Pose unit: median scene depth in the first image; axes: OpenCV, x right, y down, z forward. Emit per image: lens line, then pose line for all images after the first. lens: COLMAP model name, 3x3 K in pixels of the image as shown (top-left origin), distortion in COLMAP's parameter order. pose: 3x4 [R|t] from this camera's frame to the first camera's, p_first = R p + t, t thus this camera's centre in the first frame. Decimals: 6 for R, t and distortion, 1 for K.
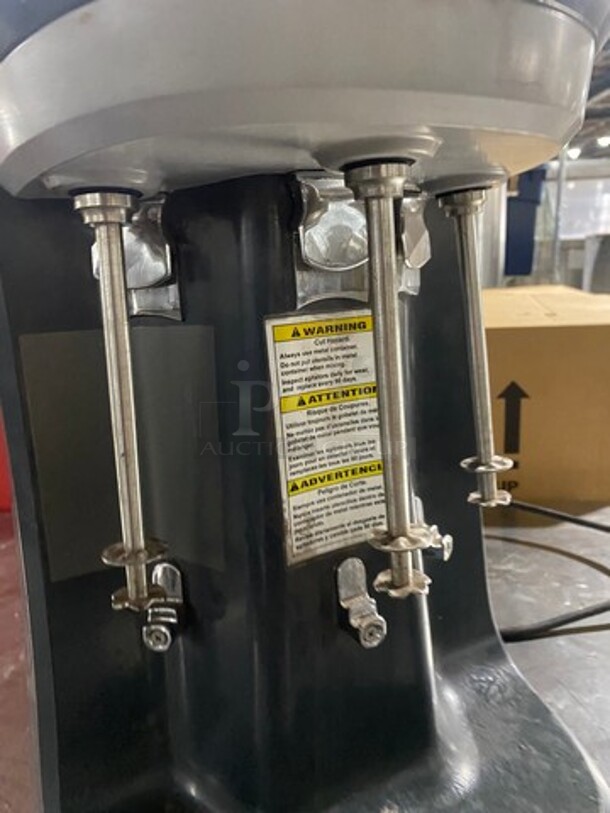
lens RADIAL K [[610.6, 0, 306.2], [0, 610.6, 405.4], [0, 0, 1]] dist [-0.003489, -0.003432]
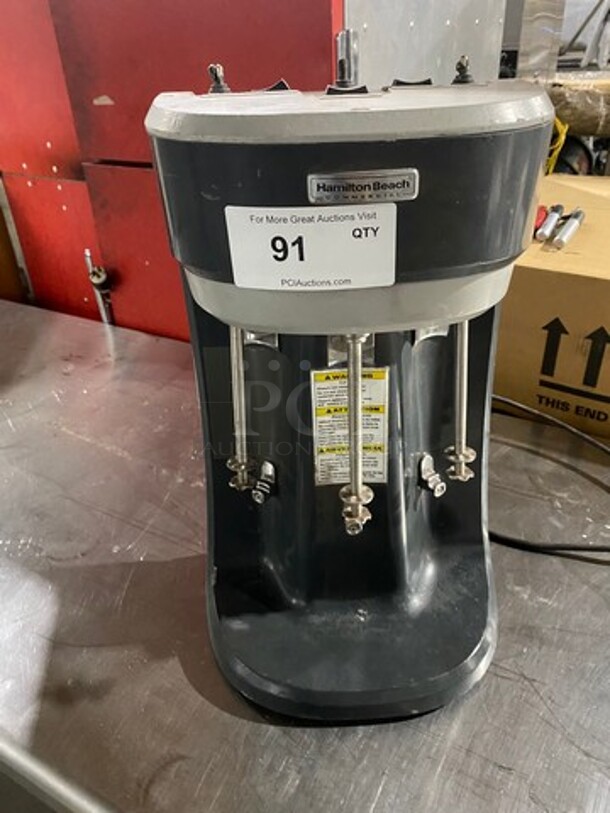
lens RADIAL K [[610.6, 0, 307.5], [0, 610.6, 403.5], [0, 0, 1]] dist [-0.003489, -0.003432]
pose [[0.898588, 0.234435, -0.370917, 0.618987], [-0.105079, 0.935685, 0.336827, -0.648008], [0.426025, -0.263693, 0.865430, -0.638280]]
